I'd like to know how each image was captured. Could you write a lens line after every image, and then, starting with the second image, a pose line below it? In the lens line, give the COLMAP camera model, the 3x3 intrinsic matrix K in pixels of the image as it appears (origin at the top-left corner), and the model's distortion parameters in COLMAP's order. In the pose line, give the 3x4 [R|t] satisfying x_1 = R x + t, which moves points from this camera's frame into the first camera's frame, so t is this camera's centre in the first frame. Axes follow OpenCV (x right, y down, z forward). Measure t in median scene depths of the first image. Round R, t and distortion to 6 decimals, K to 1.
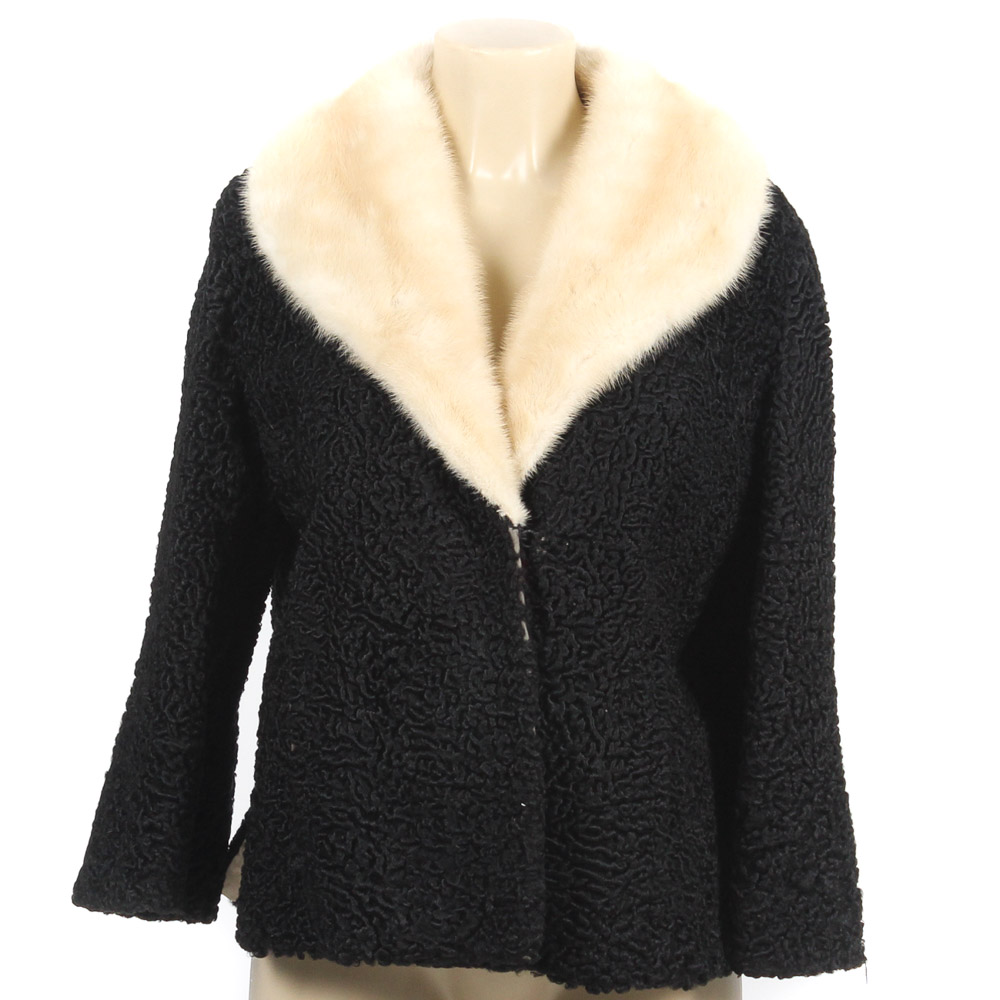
lens RADIAL K [[4143.2, 0, 500.0], [0, 4143.2, 500.0], [0, 0, 1]] dist [-0.081680, -2.085635]
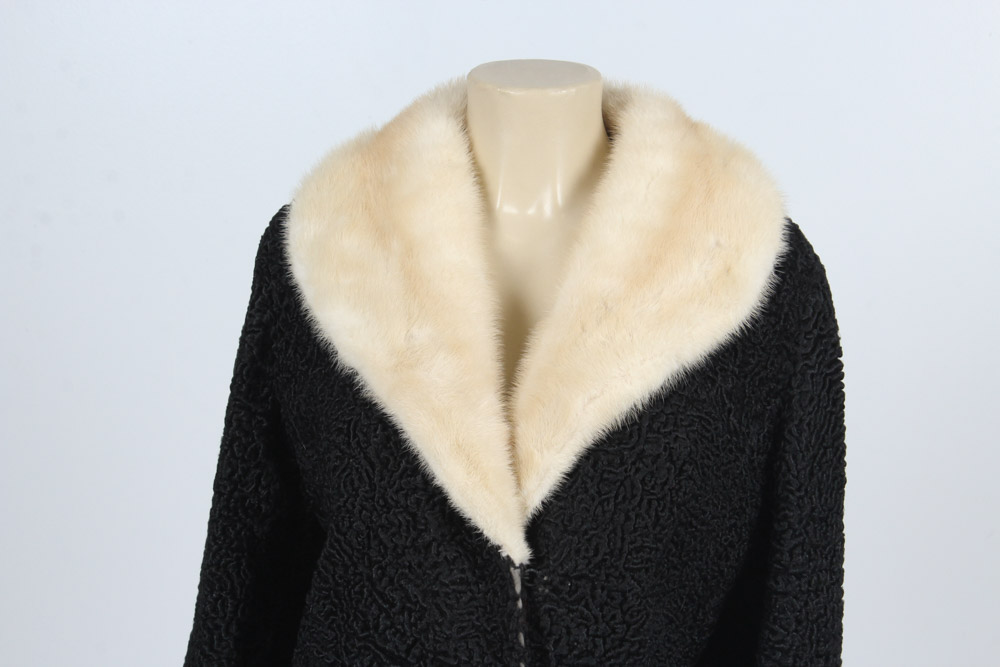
lens RADIAL K [[2269.5, 0, 500.0], [0, 2269.5, 333.5], [0, 0, 1]] dist [0.018066, 0.019700]
pose [[0.995786, 0.019550, -0.089597, 0.047092], [-0.019365, 0.999808, 0.002936, -0.050809], [0.089637, -0.001188, 0.995974, 0.445931]]
